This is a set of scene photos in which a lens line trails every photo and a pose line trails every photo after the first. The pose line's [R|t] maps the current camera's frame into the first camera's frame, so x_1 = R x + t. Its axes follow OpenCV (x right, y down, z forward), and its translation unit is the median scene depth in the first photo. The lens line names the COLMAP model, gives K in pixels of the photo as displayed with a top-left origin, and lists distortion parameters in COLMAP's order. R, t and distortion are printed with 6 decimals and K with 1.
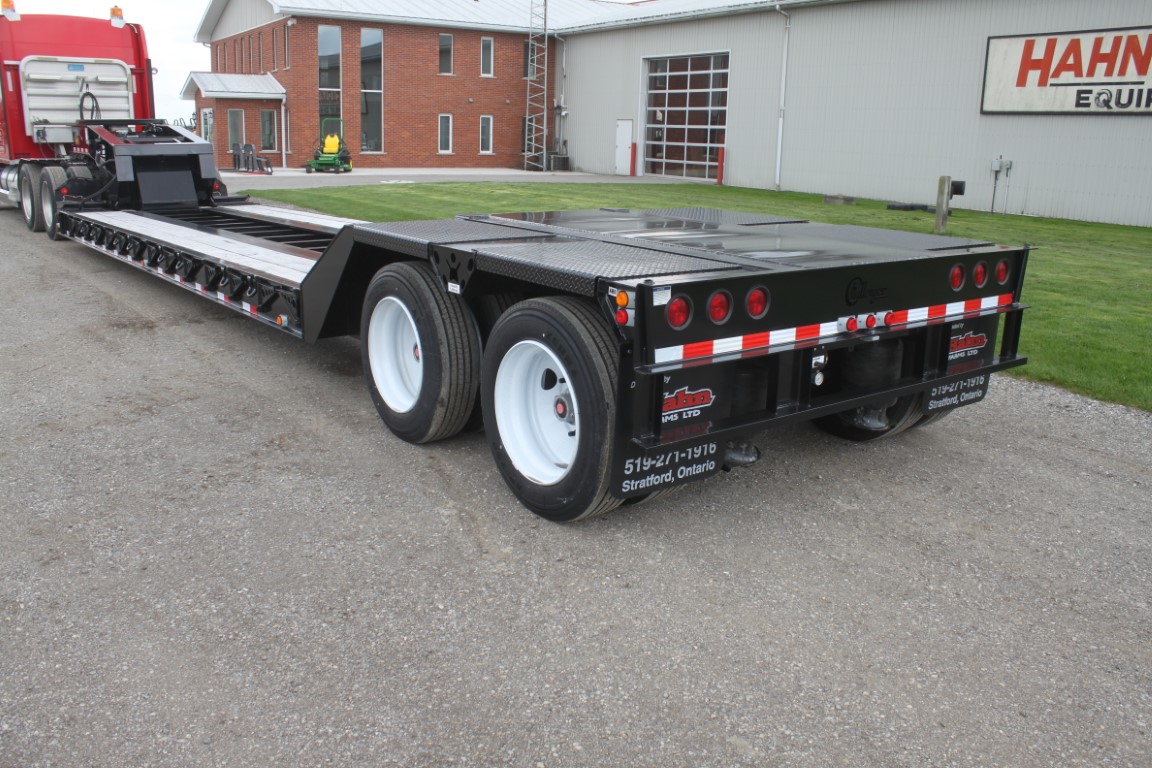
lens RADIAL K [[1014.8, 0, 546.5], [0, 1014.8, 430.5], [0, 0, 1]] dist [-0.145047, 0.132199]
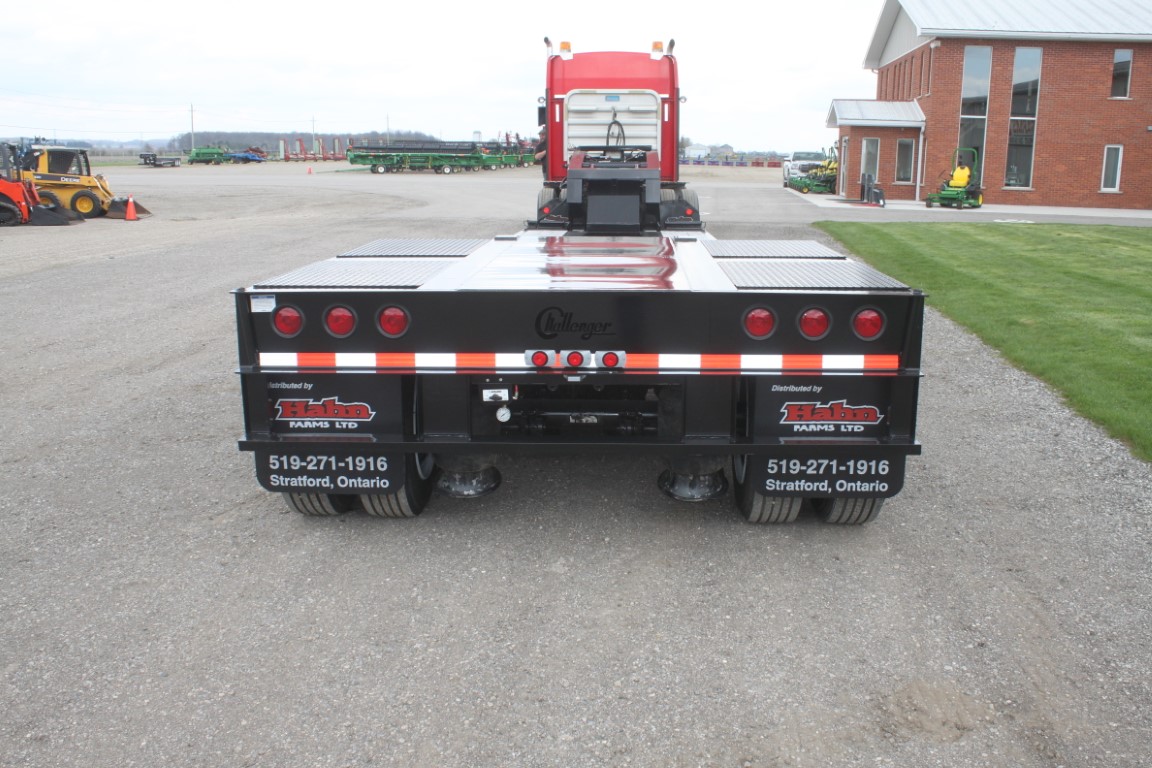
lens RADIAL K [[1086.3, 0, 515.8], [0, 1086.3, 414.4], [0, 0, 1]] dist [-0.088850, 0.000000]
pose [[0.761321, 0.135652, -0.634026, 0.896033], [-0.174653, 0.984630, 0.000946, -0.053763], [0.624409, 0.110014, 0.773311, 0.241274]]
